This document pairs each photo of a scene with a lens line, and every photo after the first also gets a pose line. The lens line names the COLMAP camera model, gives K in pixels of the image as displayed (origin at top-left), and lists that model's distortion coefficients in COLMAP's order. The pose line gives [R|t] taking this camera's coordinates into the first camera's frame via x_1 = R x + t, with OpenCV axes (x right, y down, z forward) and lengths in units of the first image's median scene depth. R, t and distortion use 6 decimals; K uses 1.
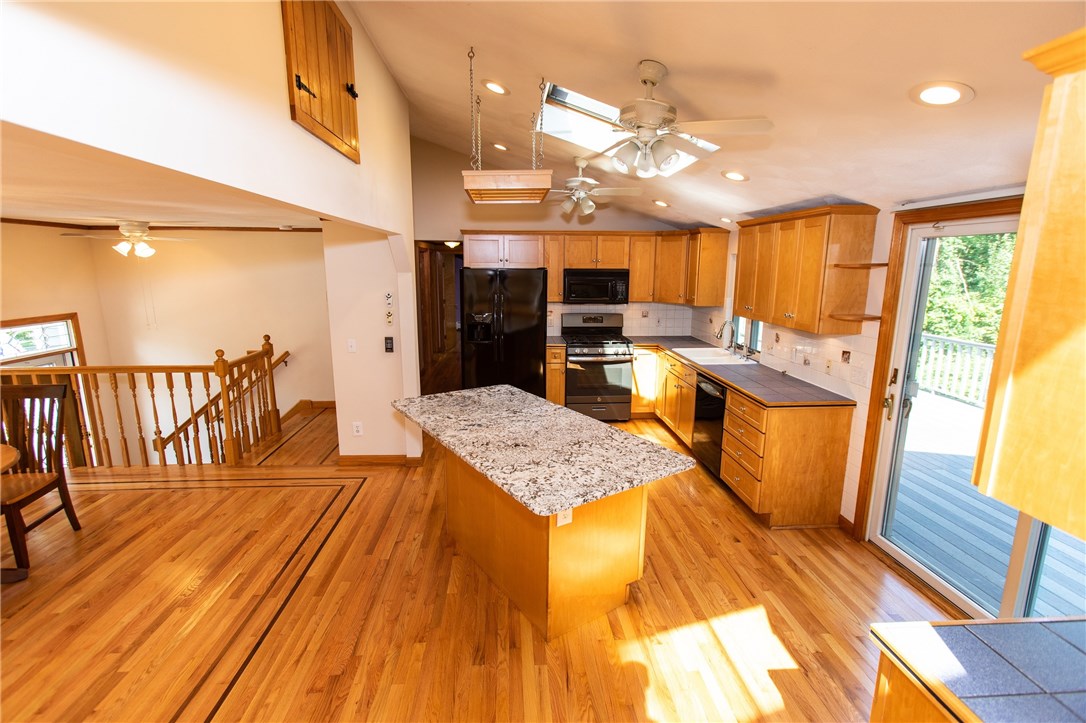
lens RADIAL K [[492.9, 0, 543.0], [0, 492.9, 361.5], [0, 0, 1]] dist [-0.048533, 0.000011]
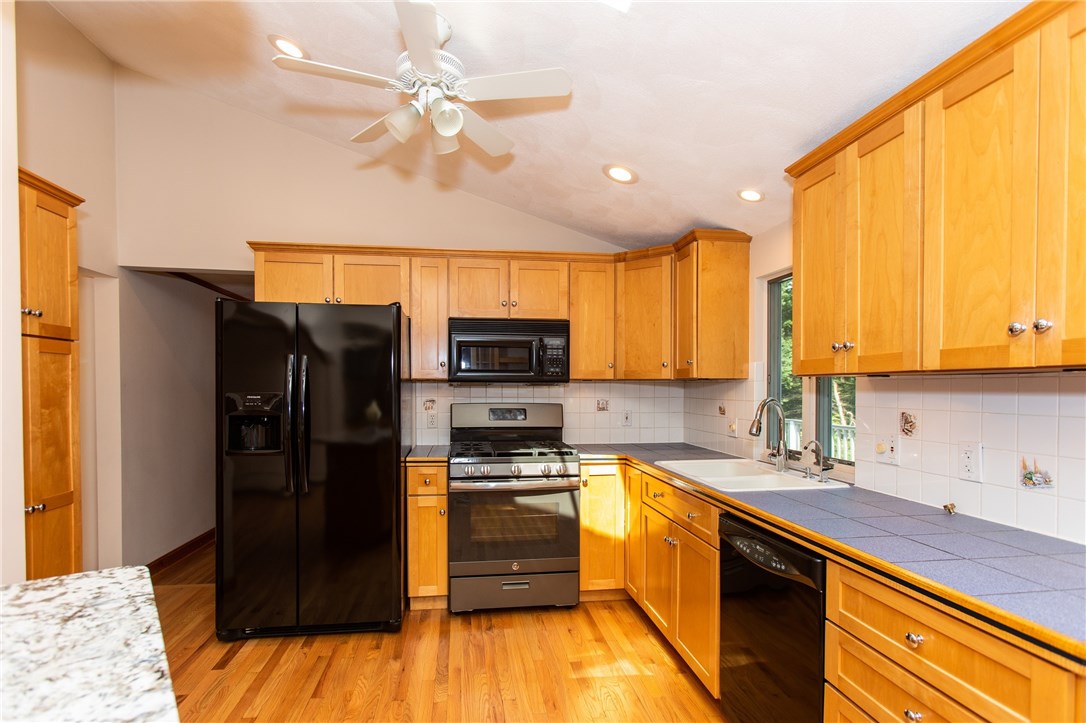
lens RADIAL K [[555.8, 0, 537.0], [0, 555.8, 393.7], [0, 0, 1]] dist [-0.000483, -0.000049]
pose [[0.997871, -0.004615, 0.065052, 0.101467], [0.016305, 0.983466, -0.180357, 0.005500], [-0.063144, 0.181034, 0.981448, 0.416748]]
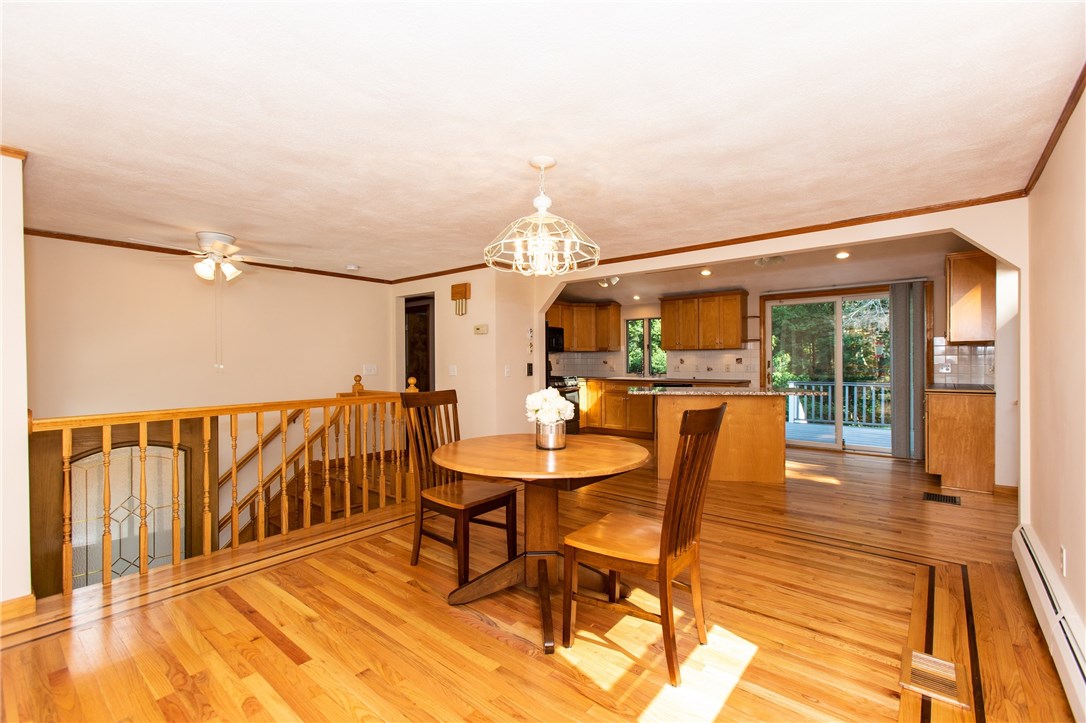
lens RADIAL K [[492.9, 0, 543.0], [0, 492.9, 361.5], [0, 0, 1]] dist [-0.048533, 0.000011]
pose [[0.698695, -0.009386, 0.715359, -0.917953], [0.144779, 0.981080, -0.128534, 0.086930], [-0.700618, 0.193375, 0.686834, 0.073915]]
